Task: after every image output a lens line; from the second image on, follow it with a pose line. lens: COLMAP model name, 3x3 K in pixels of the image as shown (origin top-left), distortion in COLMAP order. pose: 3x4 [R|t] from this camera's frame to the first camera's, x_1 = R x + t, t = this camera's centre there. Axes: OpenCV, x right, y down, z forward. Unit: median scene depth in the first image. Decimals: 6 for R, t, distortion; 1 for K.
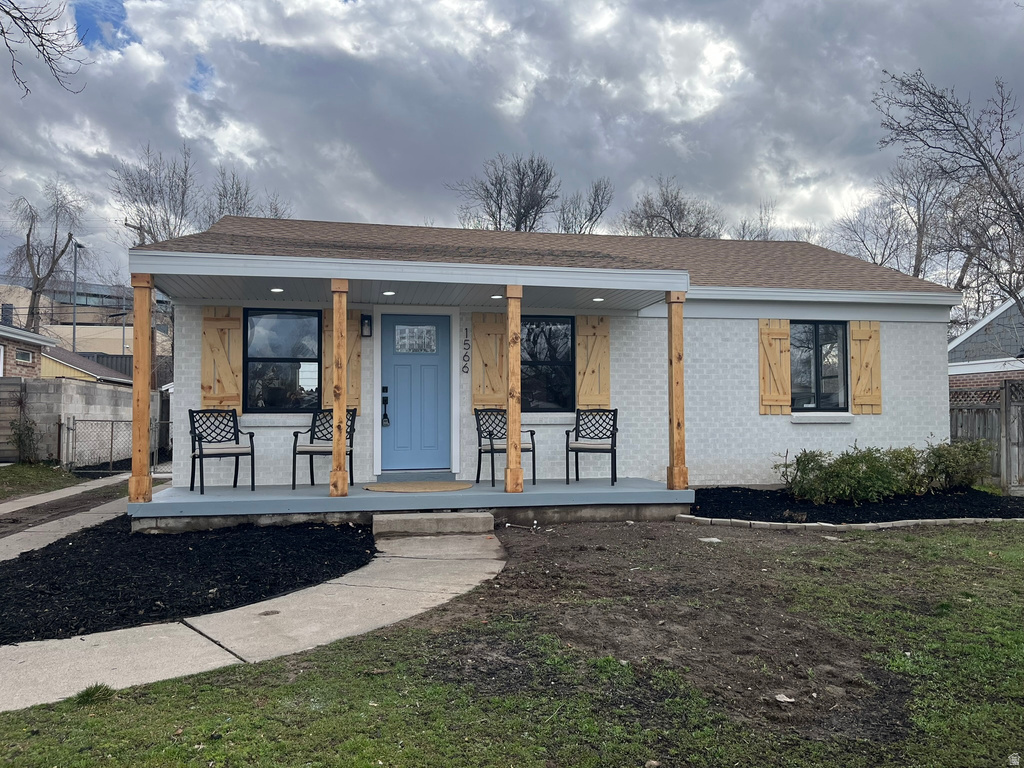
lens RADIAL K [[771.2, 0, 511.9], [0, 771.2, 383.3], [0, 0, 1]] dist [0.103827, -0.177341]
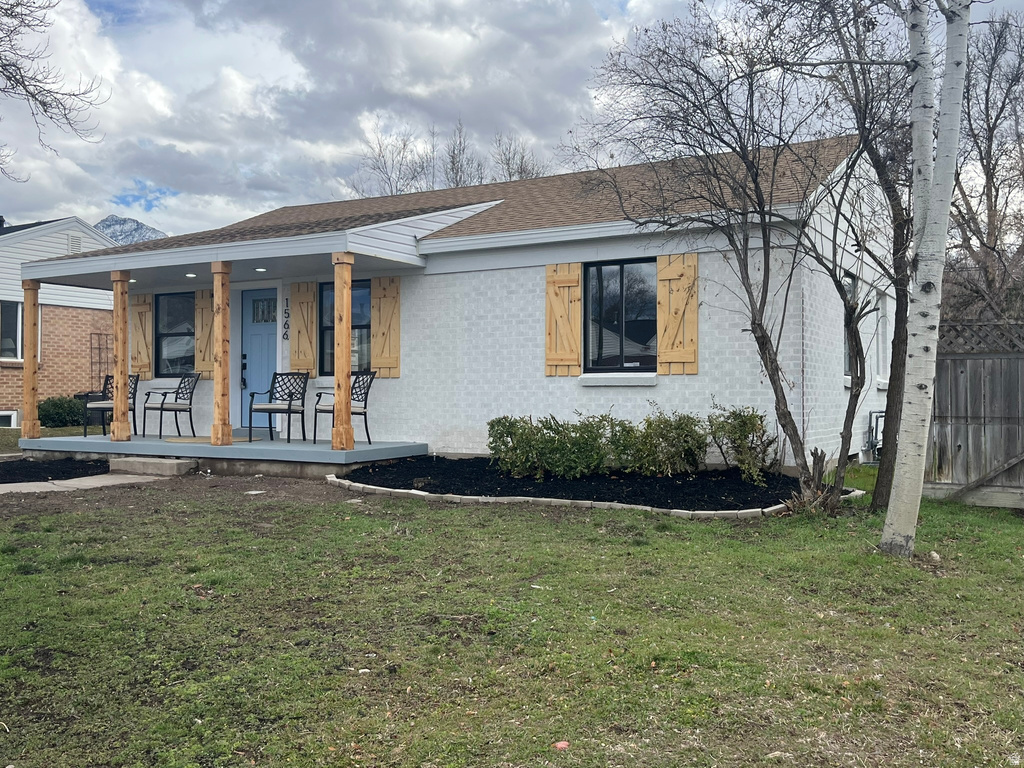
lens RADIAL K [[990.1, 0, 512.0], [0, 990.1, 385.8], [0, 0, 1]] dist [0.076757, -0.003063]
pose [[0.739785, 0.002143, -0.672840, 1.041355], [0.032152, 0.998740, 0.038531, 0.007013], [0.672075, -0.050138, 0.738784, 0.159724]]
